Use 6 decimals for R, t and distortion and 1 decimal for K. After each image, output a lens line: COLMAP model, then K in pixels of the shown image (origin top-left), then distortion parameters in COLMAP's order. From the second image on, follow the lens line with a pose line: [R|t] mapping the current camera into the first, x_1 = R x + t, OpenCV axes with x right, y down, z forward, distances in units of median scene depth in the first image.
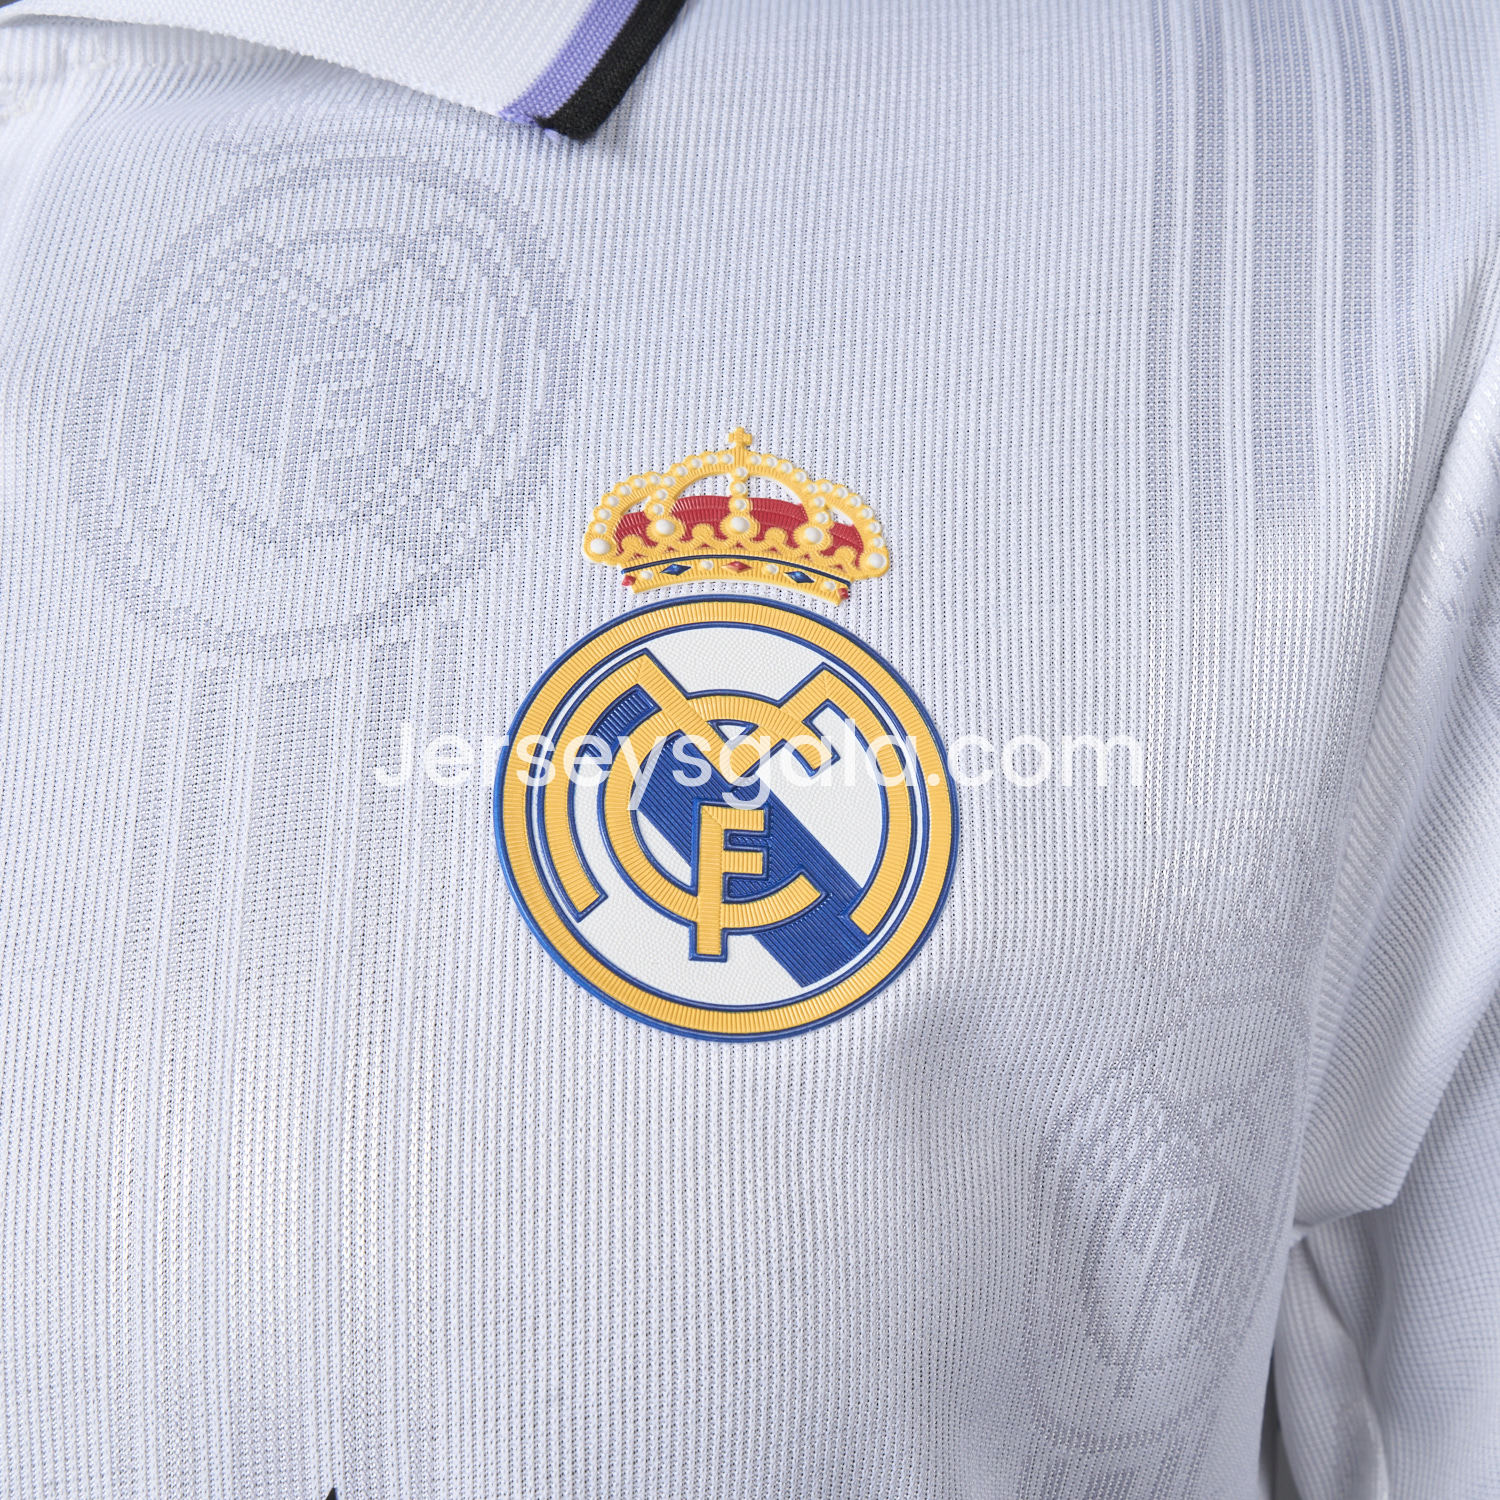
lens RADIAL K [[2132.0, 0, 751.0], [0, 2132.0, 840.2], [0, 0, 1]] dist [-0.002804, -0.059053]
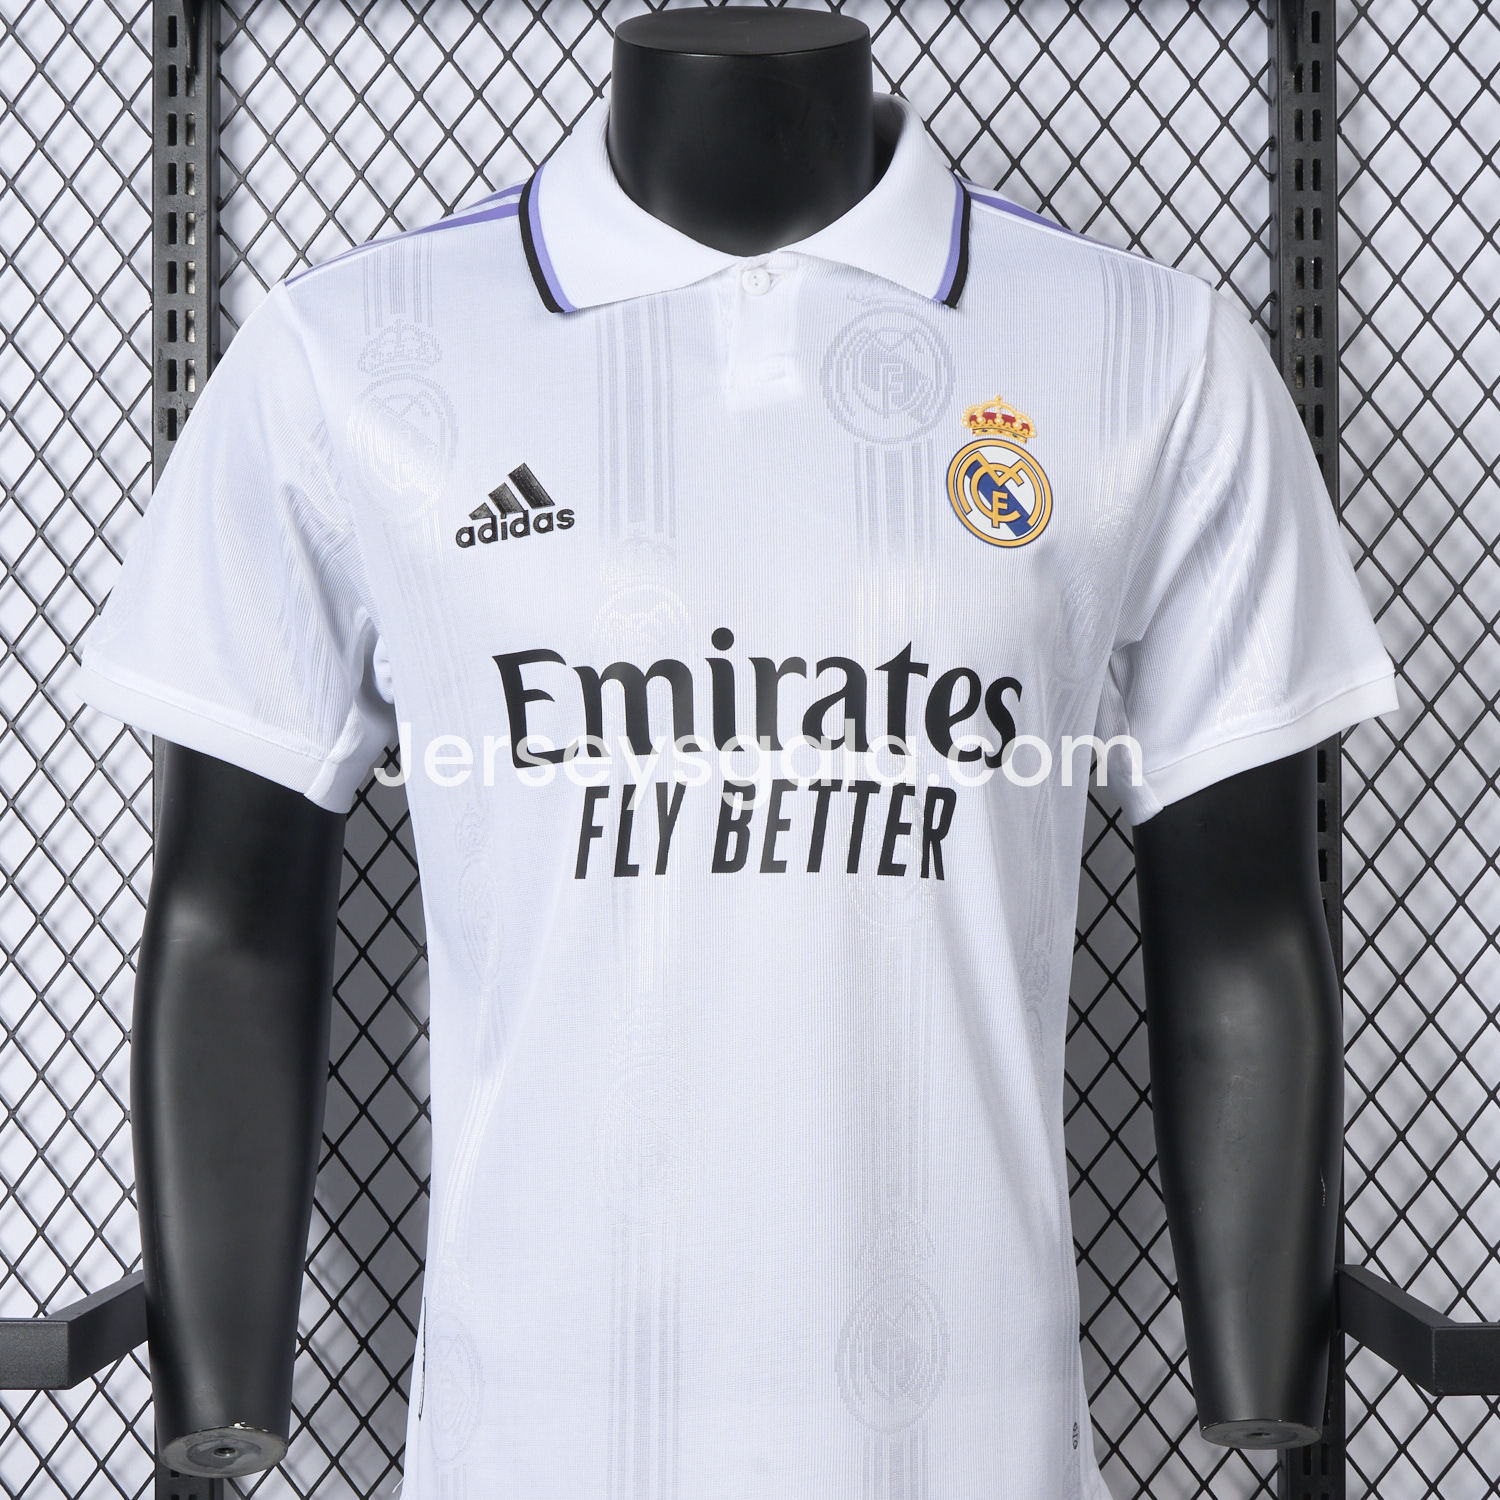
lens RADIAL K [[2132.0, 0, 751.0], [0, 2132.0, 840.2], [0, 0, 1]] dist [-0.002804, -0.059053]
pose [[0.985454, 0.061870, 0.158279, -1.038480], [-0.070037, 0.996458, 0.046551, 0.471376], [-0.154838, -0.056960, 0.986297, -2.842422]]
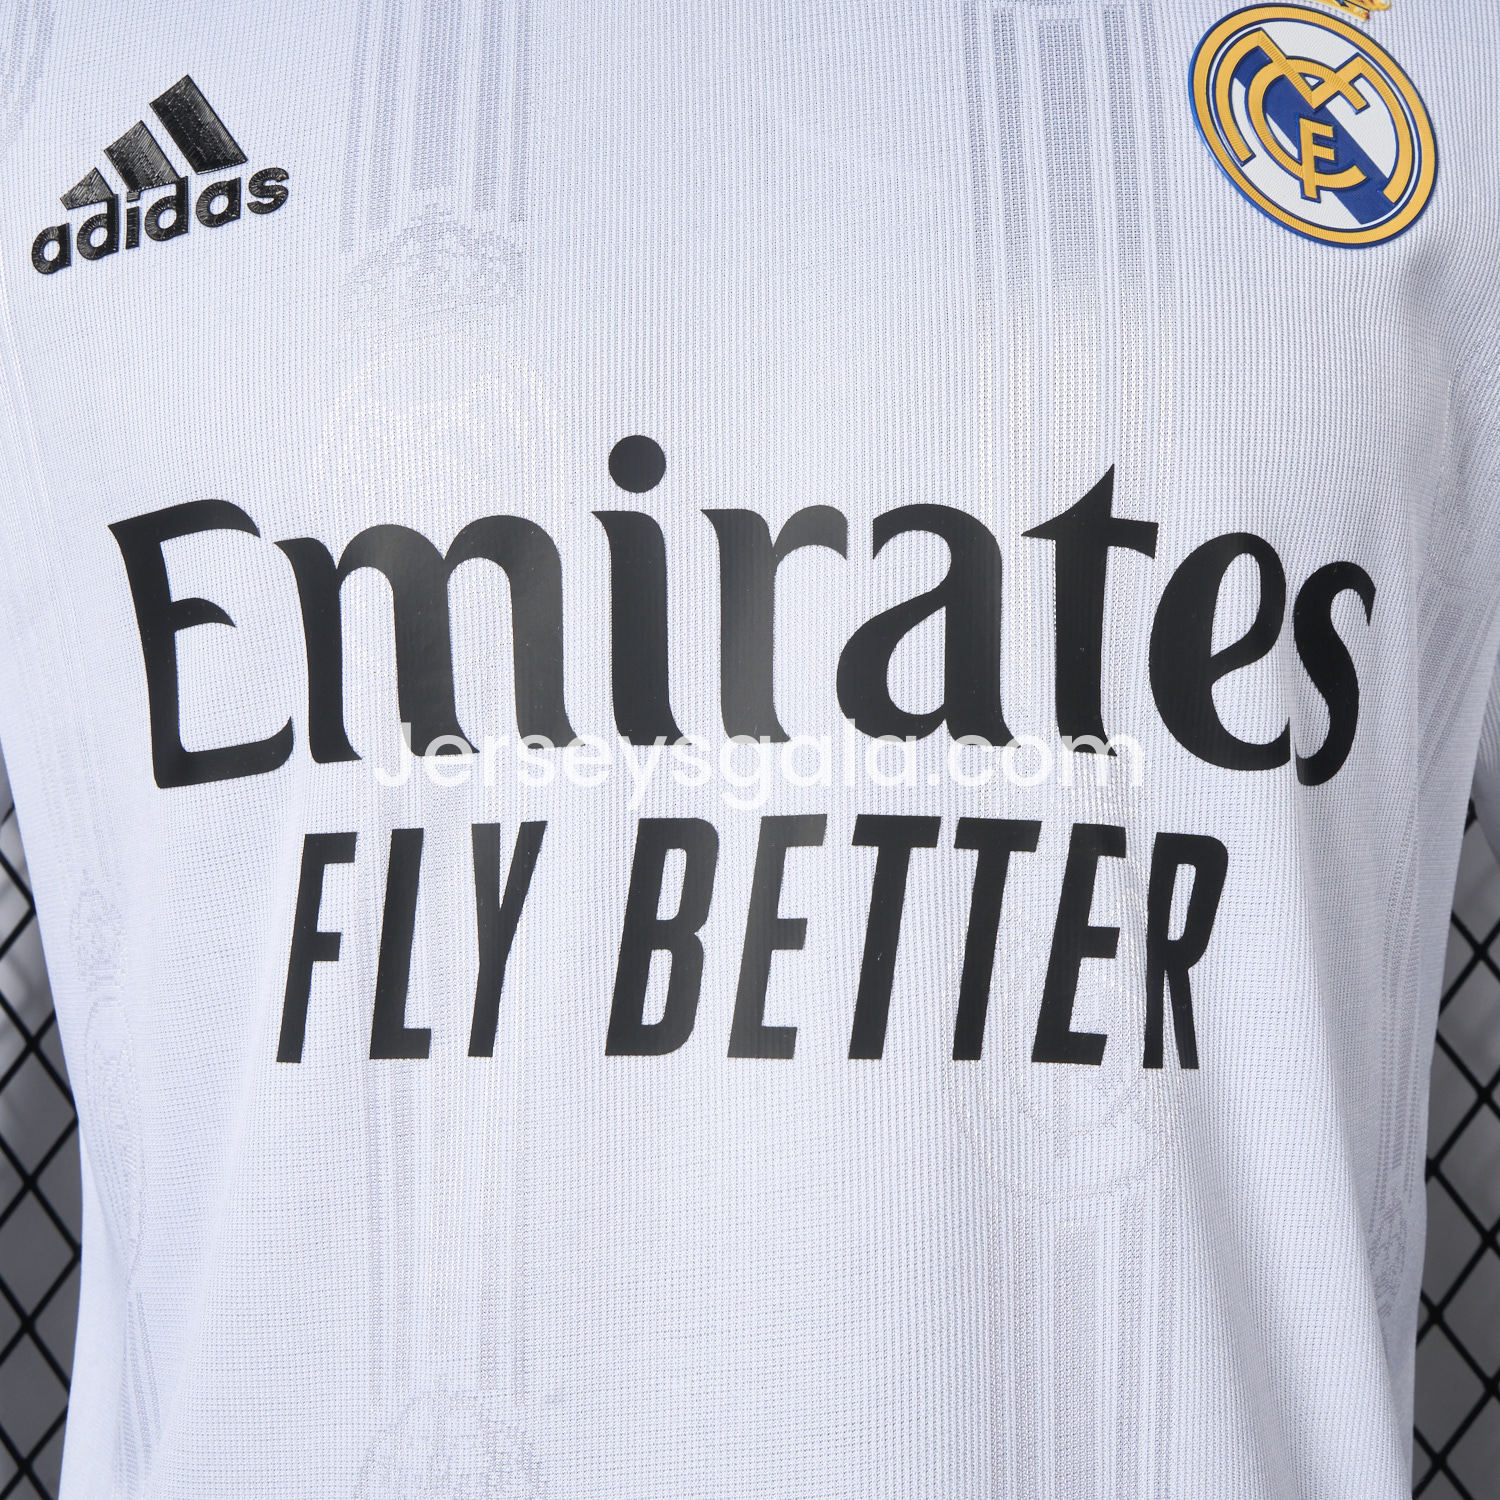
lens RADIAL K [[2024.2, 0, 711.0], [0, 2024.2, 754.8], [0, 0, 1]] dist [-0.006735, -0.112778]
pose [[0.993168, 0.066965, 0.095564, -0.580555], [-0.067499, 0.997717, 0.002362, 0.493703], [-0.095188, -0.008797, 0.995420, -0.506368]]
